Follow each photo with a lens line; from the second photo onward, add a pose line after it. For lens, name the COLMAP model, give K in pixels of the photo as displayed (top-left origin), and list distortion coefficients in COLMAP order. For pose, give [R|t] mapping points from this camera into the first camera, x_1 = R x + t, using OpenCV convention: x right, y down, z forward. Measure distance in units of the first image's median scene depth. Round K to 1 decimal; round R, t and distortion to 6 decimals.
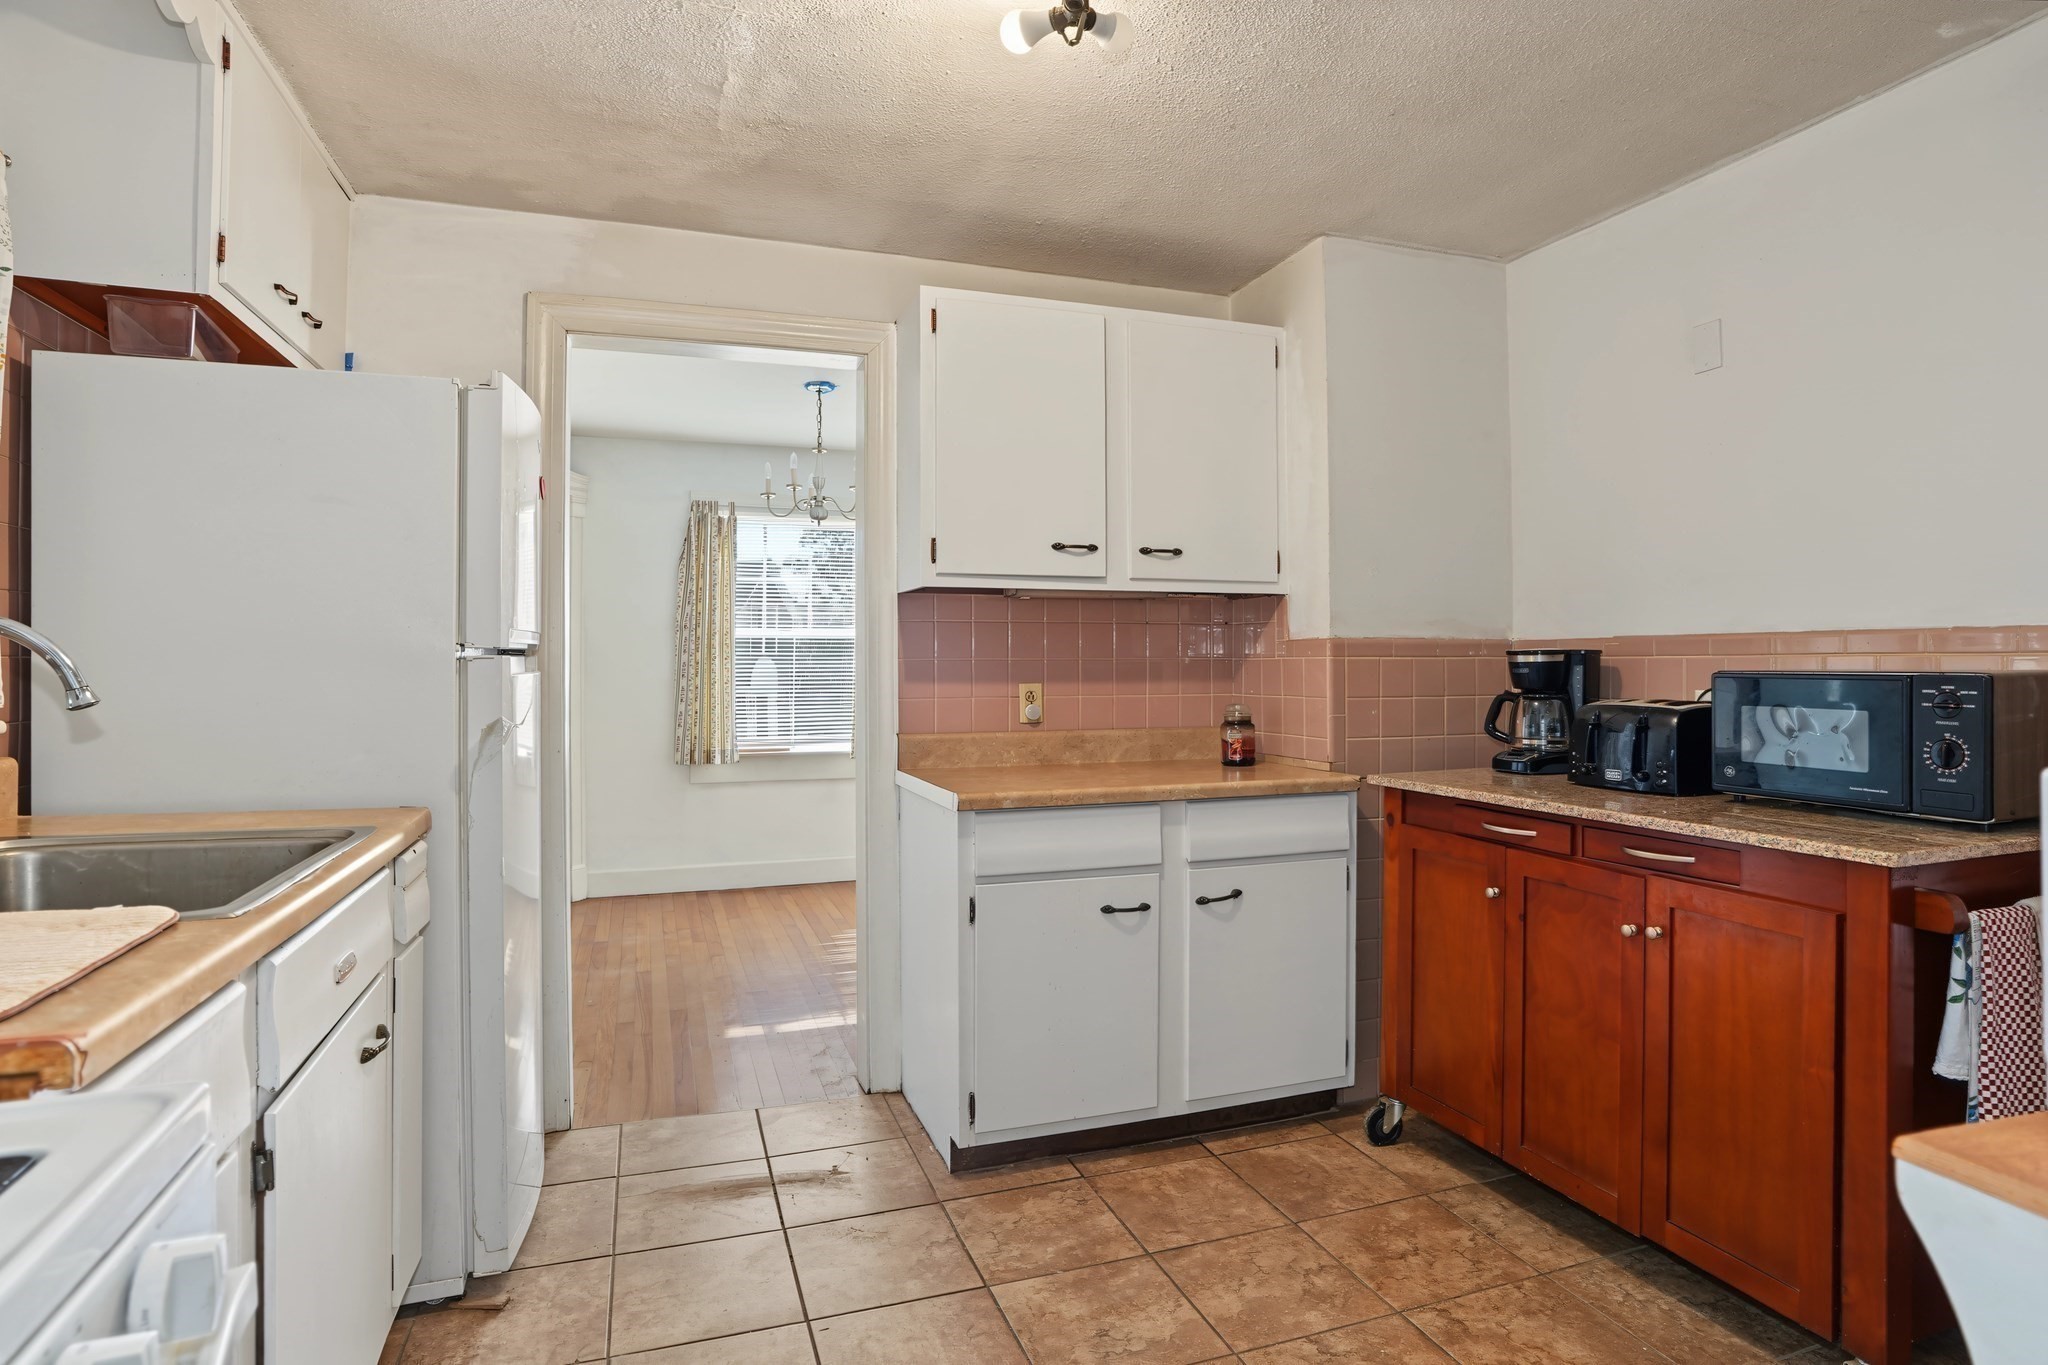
lens RADIAL K [[1104.9, 0, 1023.4], [0, 1104.9, 664.3], [0, 0, 1]] dist [-0.045189, 0.000338]
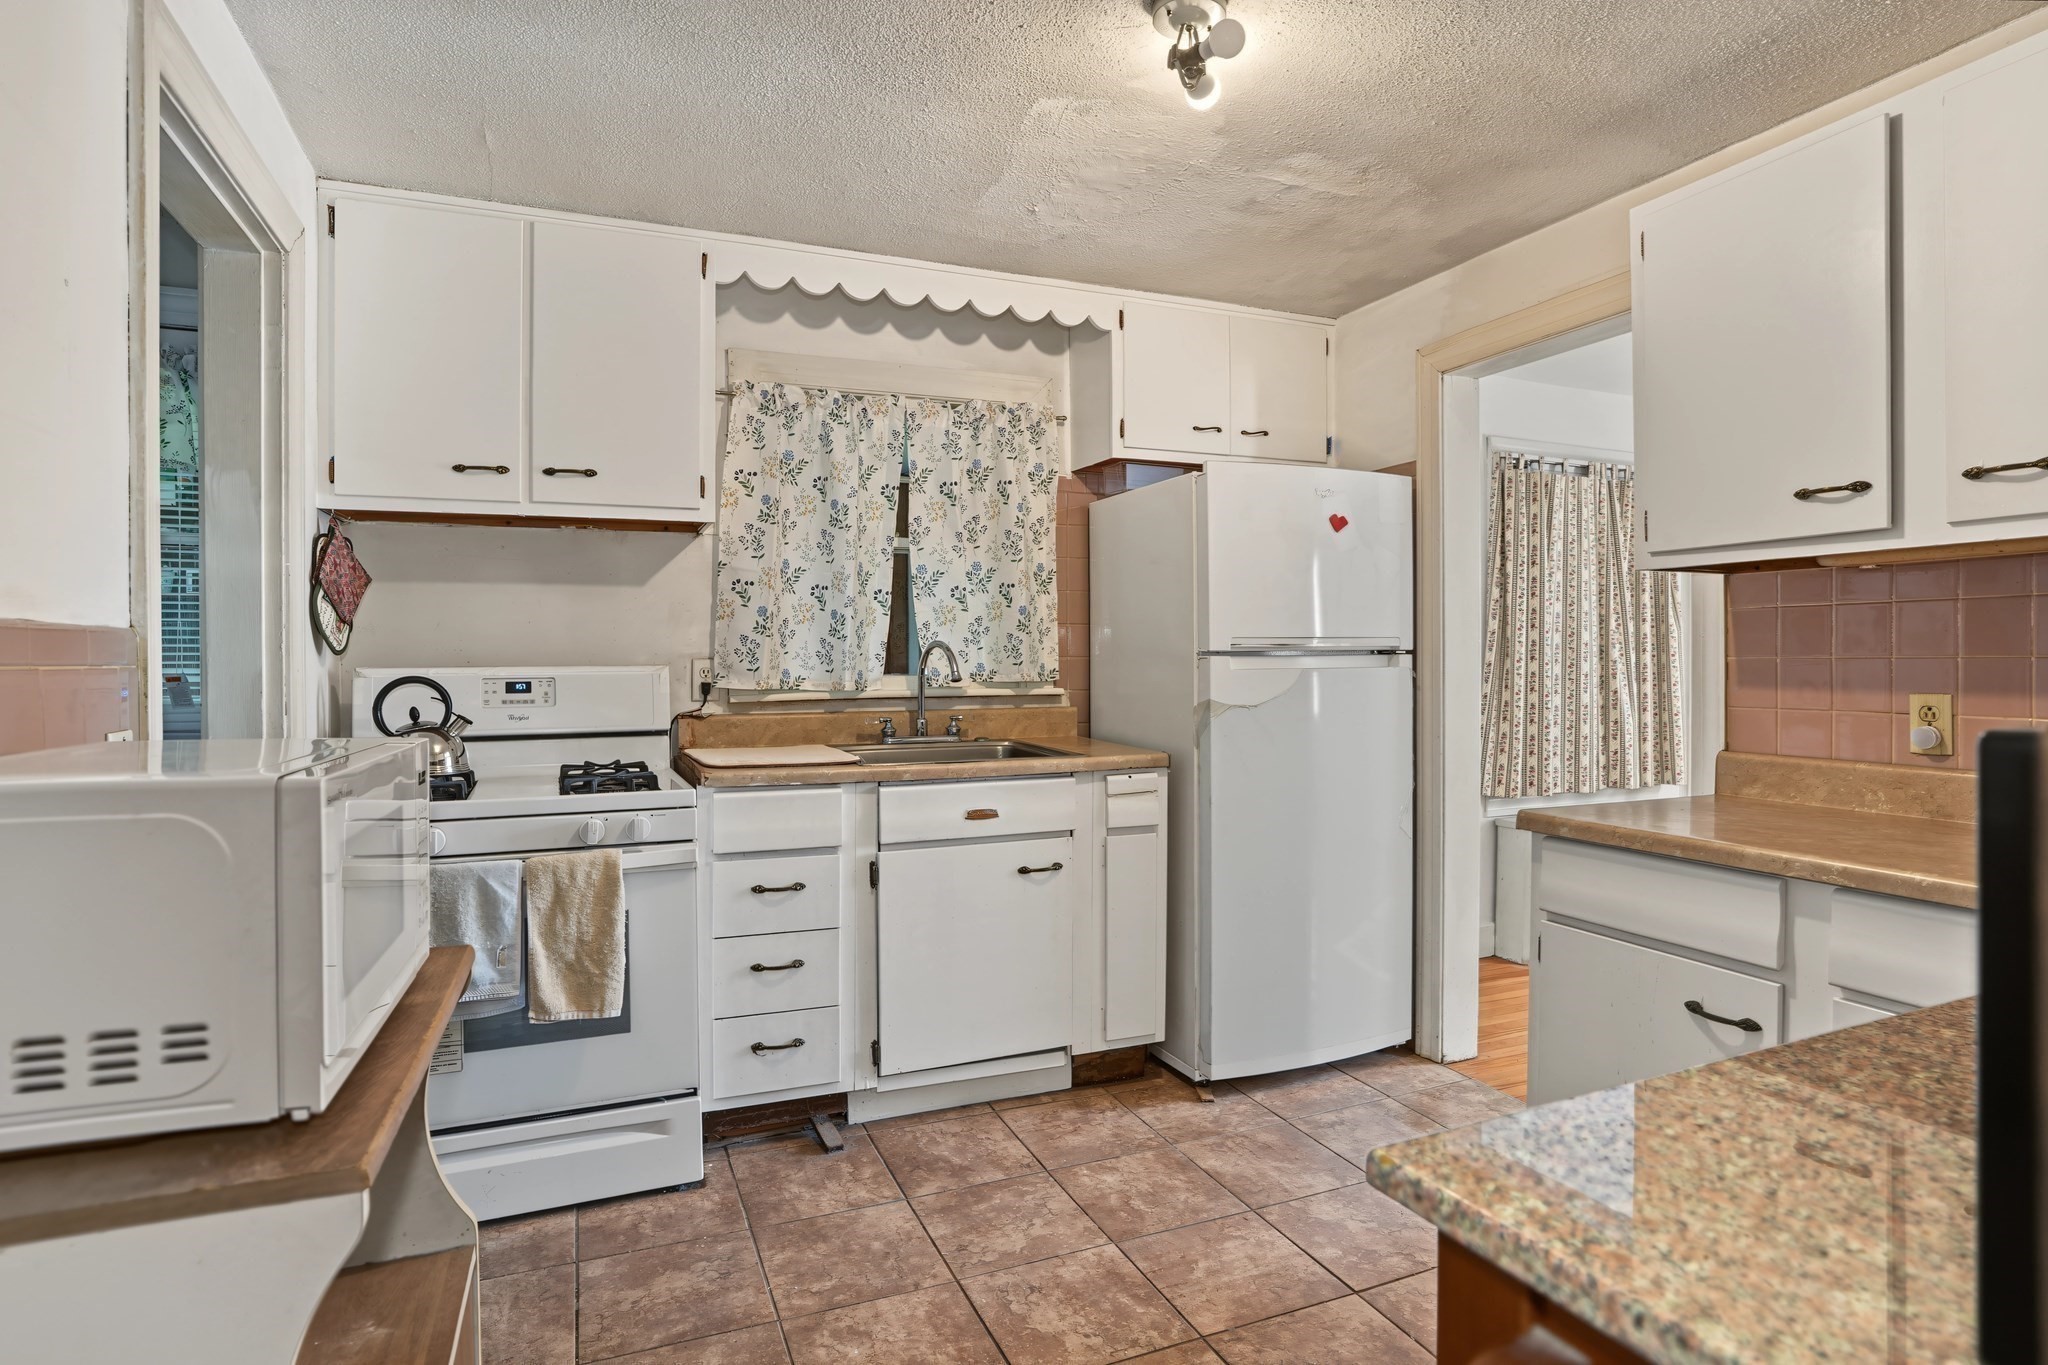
lens RADIAL K [[1060.3, 0, 994.0], [0, 1060.3, 676.1], [0, 0, 1]] dist [-0.000705, -0.000343]
pose [[0.046884, 0.017977, -0.998739, 0.687134], [0.000237, 0.999838, 0.018008, -0.005303], [0.998900, -0.001081, 0.046872, 0.475941]]
